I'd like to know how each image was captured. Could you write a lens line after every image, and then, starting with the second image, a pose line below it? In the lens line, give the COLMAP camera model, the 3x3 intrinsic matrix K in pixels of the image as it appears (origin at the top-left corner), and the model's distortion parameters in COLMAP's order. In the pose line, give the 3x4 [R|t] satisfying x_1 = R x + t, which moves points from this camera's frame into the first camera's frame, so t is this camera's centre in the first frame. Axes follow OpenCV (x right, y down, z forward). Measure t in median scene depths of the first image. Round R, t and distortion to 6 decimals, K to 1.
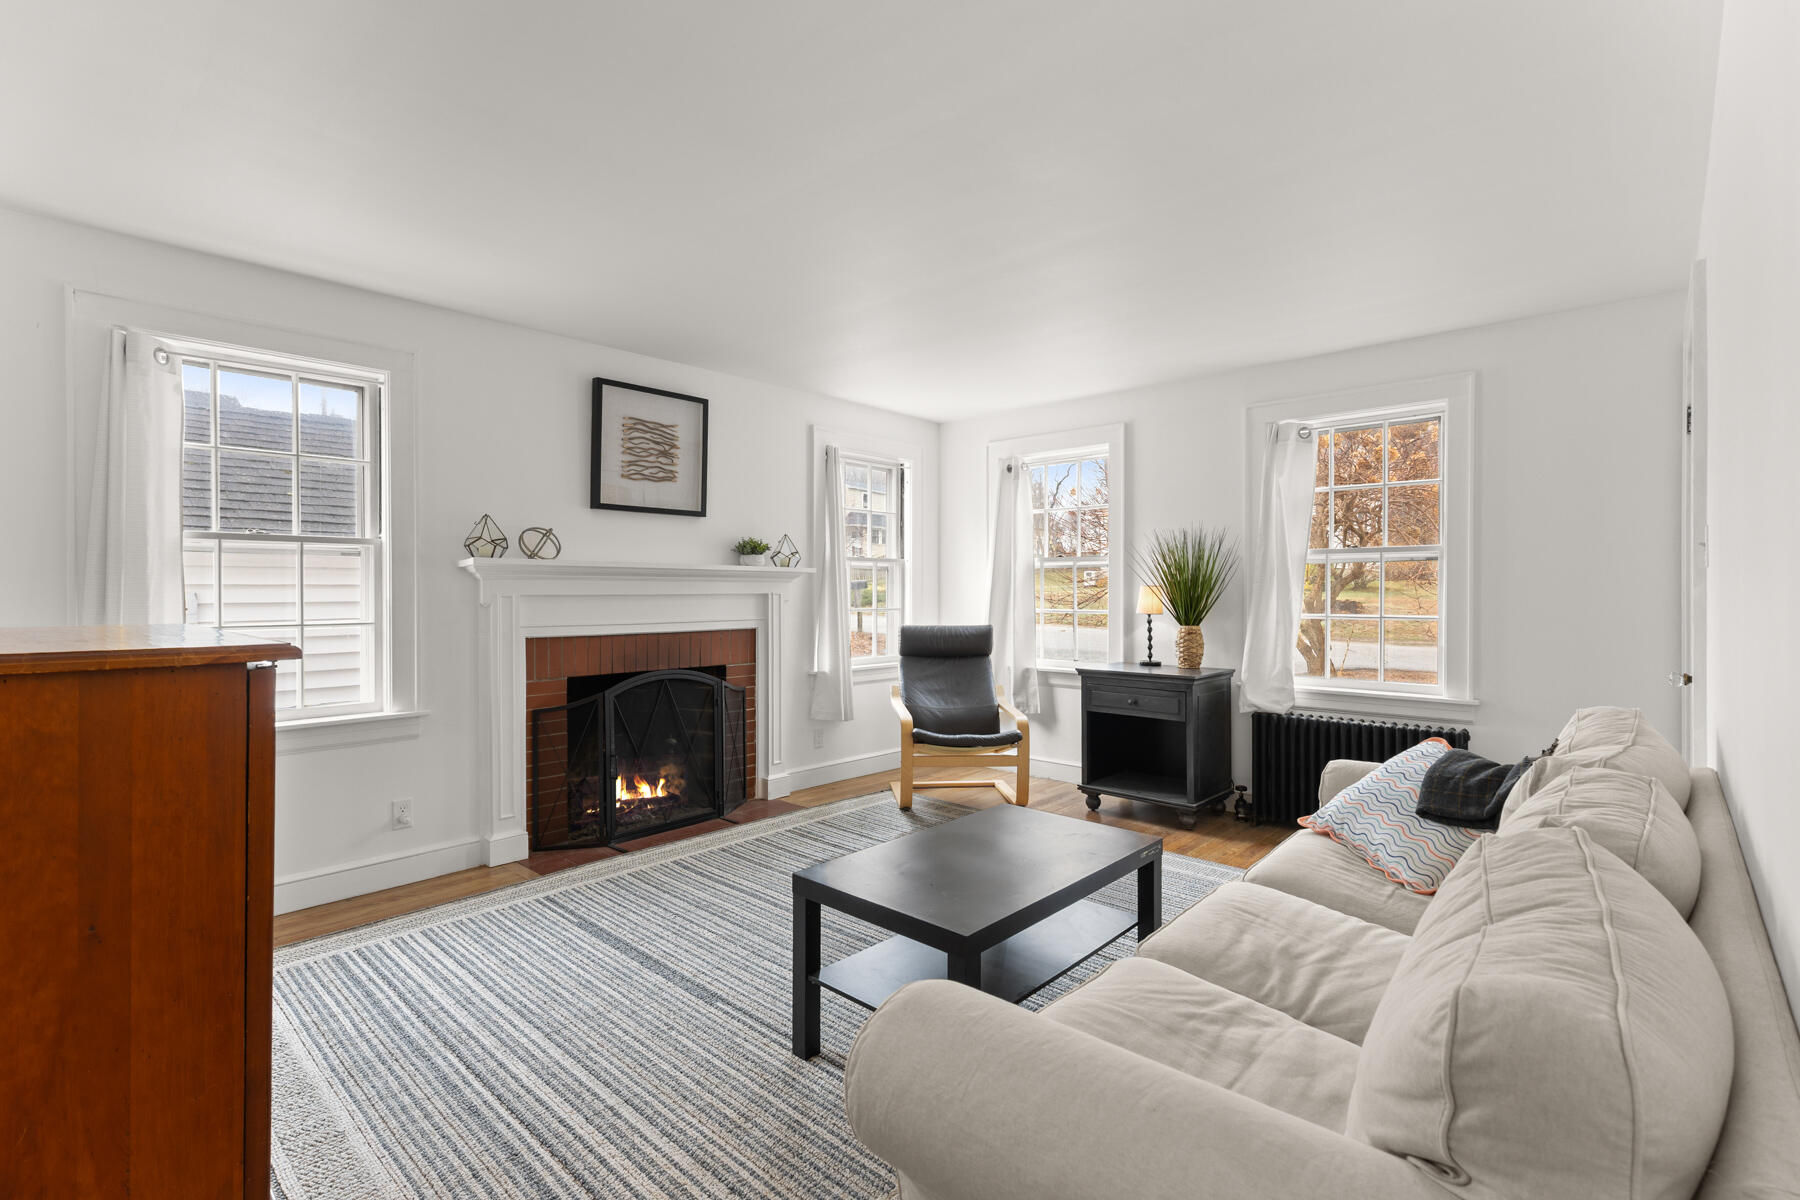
lens RADIAL K [[825.6, 0, 892.4], [0, 825.6, 593.1], [0, 0, 1]] dist [0.011123, -0.001614]
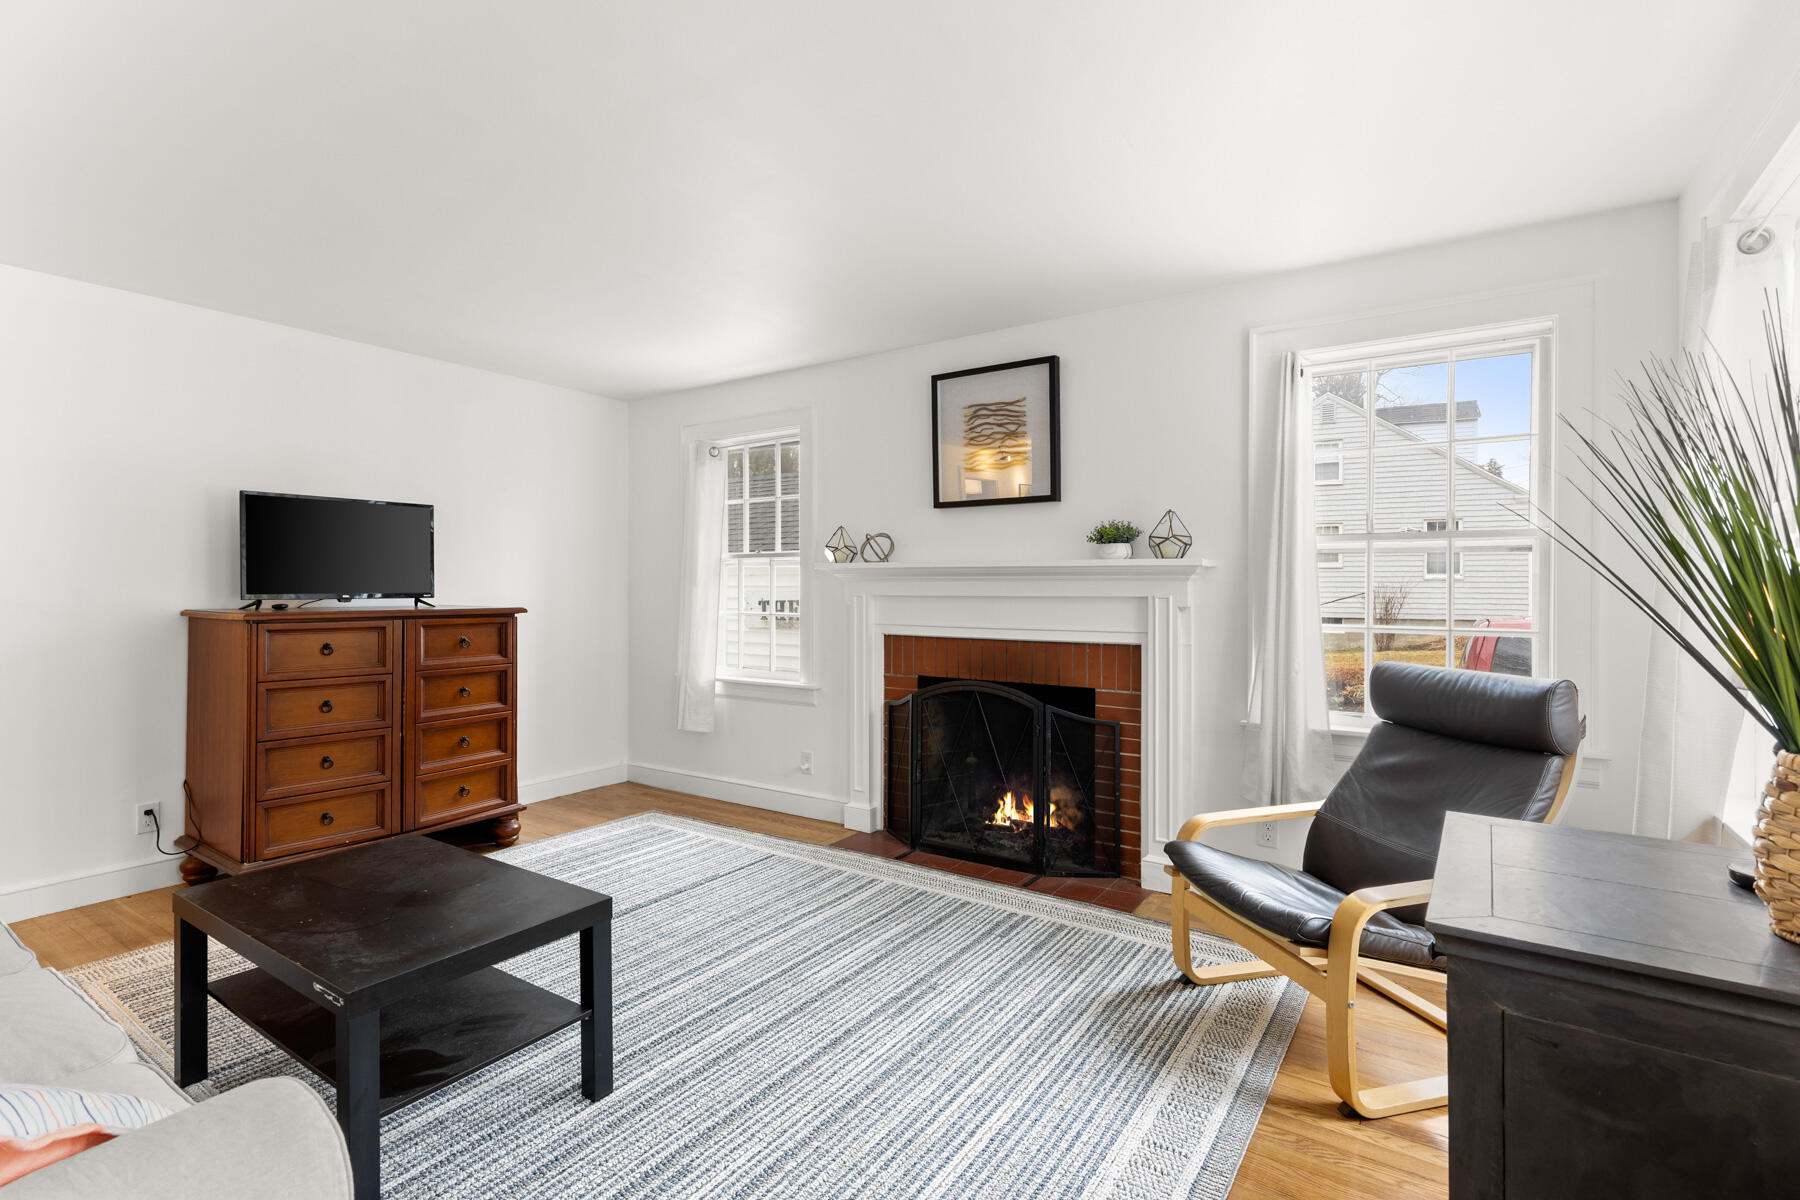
lens RADIAL K [[825.6, 0, 897.7], [0, 825.6, 595.0], [0, 0, 1]] dist [0.011123, -0.001614]
pose [[0.163040, 0.010194, -0.986567, 0.590692], [-0.004831, 0.999943, 0.009534, -0.007928], [0.986608, 0.003212, 0.163080, 0.771733]]
